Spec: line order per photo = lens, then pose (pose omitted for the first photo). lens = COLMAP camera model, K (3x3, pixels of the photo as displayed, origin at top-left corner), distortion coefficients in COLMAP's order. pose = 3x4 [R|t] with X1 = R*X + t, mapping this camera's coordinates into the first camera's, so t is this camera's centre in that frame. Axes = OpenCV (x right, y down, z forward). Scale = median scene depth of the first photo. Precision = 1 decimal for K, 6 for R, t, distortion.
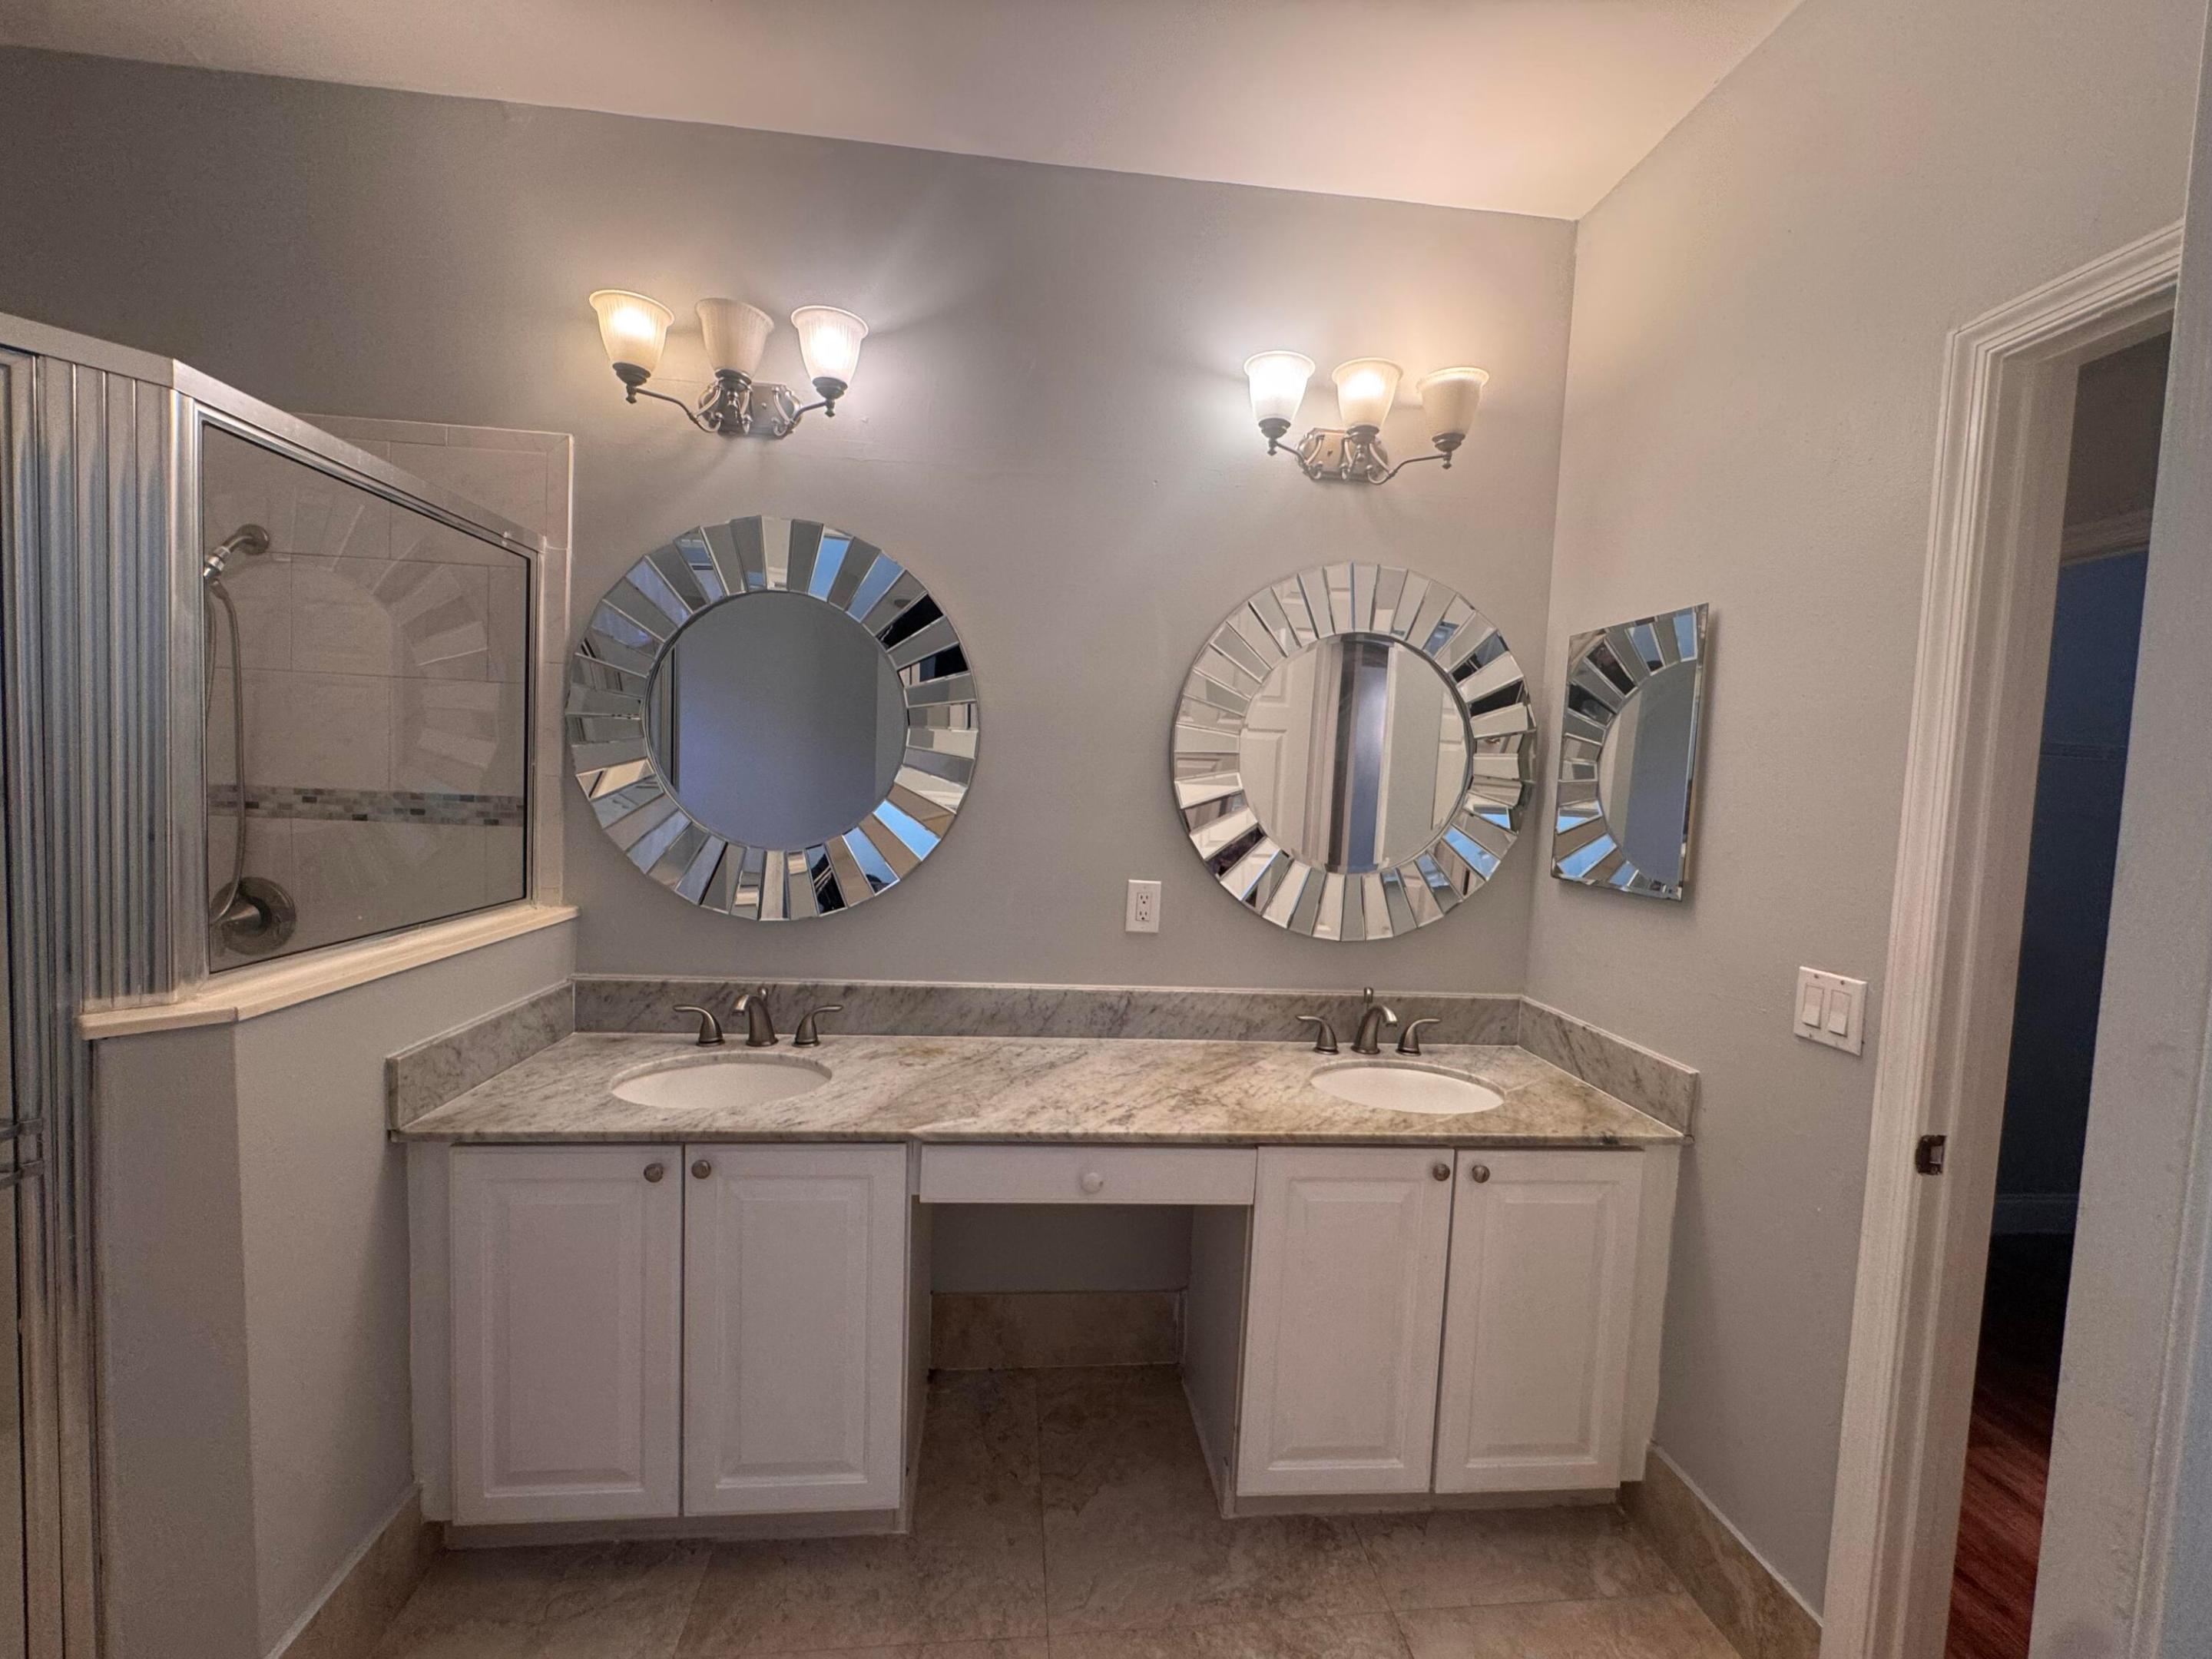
lens RADIAL K [[882.2, 0, 1106.1], [0, 882.2, 829.4], [0, 0, 1]] dist [-0.002630, 0.000091]
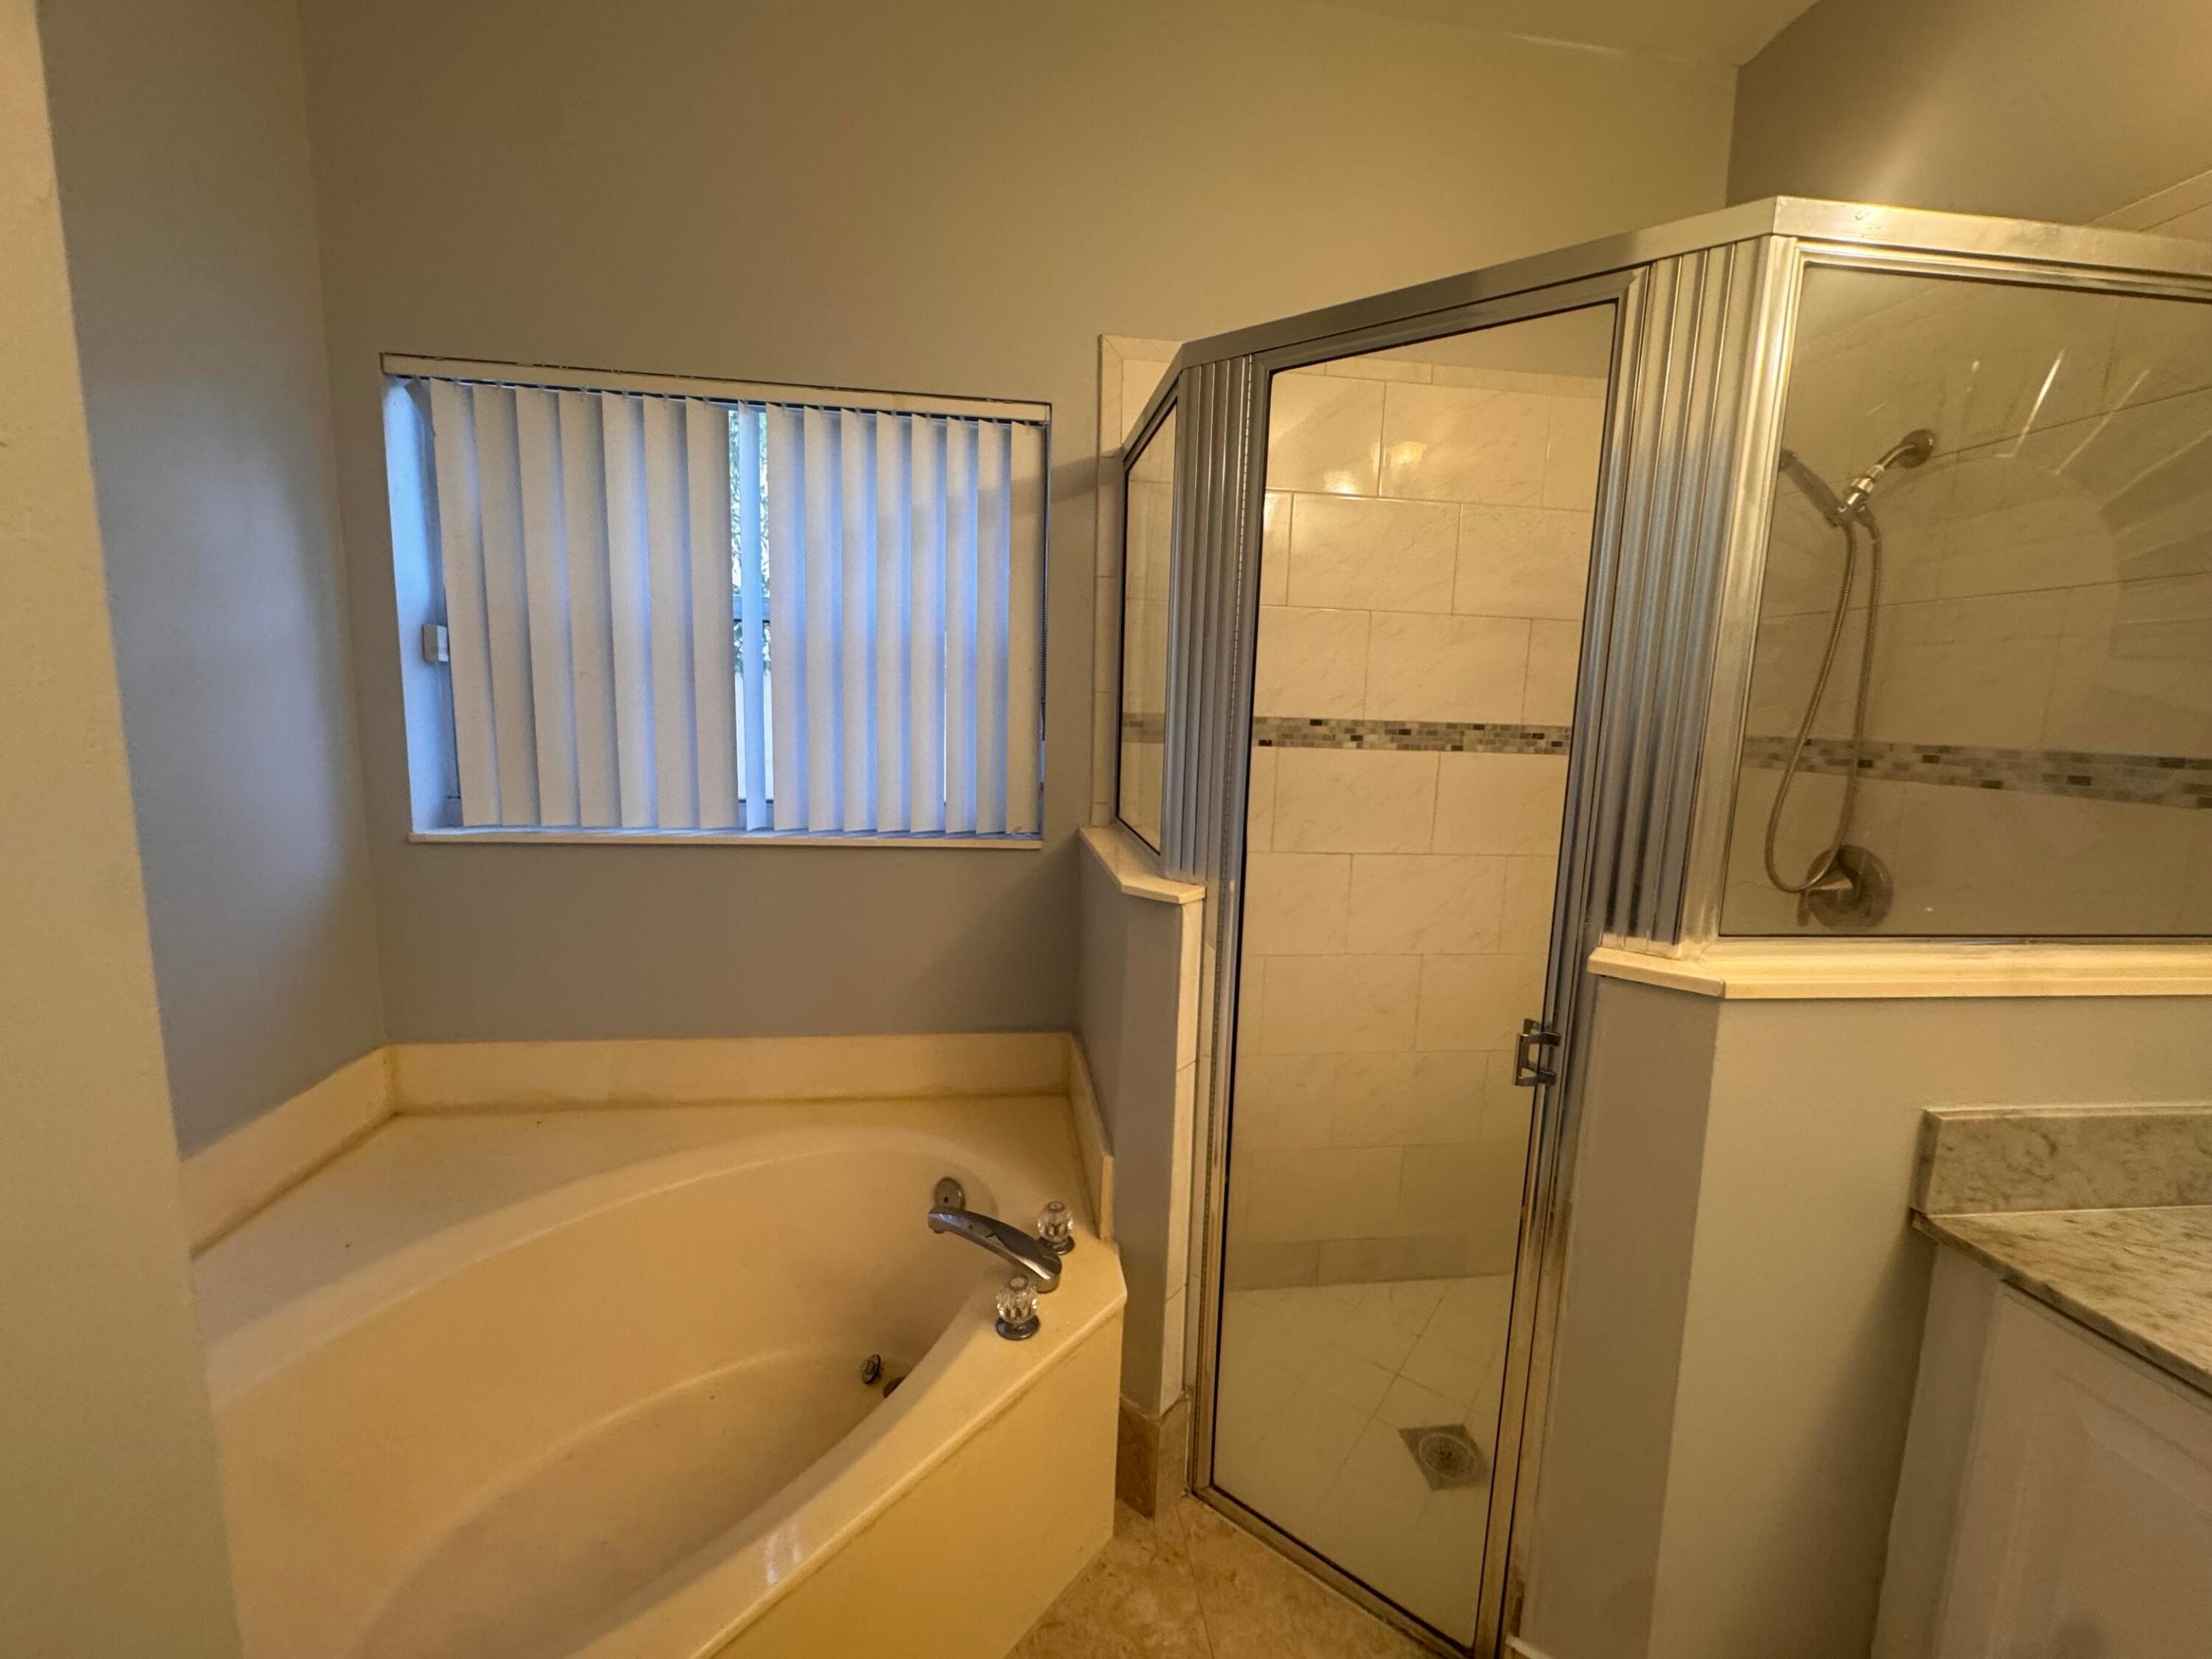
lens RADIAL K [[882.2, 0, 1106.1], [0, 882.2, 829.4], [0, 0, 1]] dist [-0.002630, 0.000091]
pose [[0.025057, 0.097130, -0.994956, -0.136281], [-0.084352, 0.991925, 0.094710, 0.021492], [0.996121, 0.081554, 0.033048, 0.272052]]
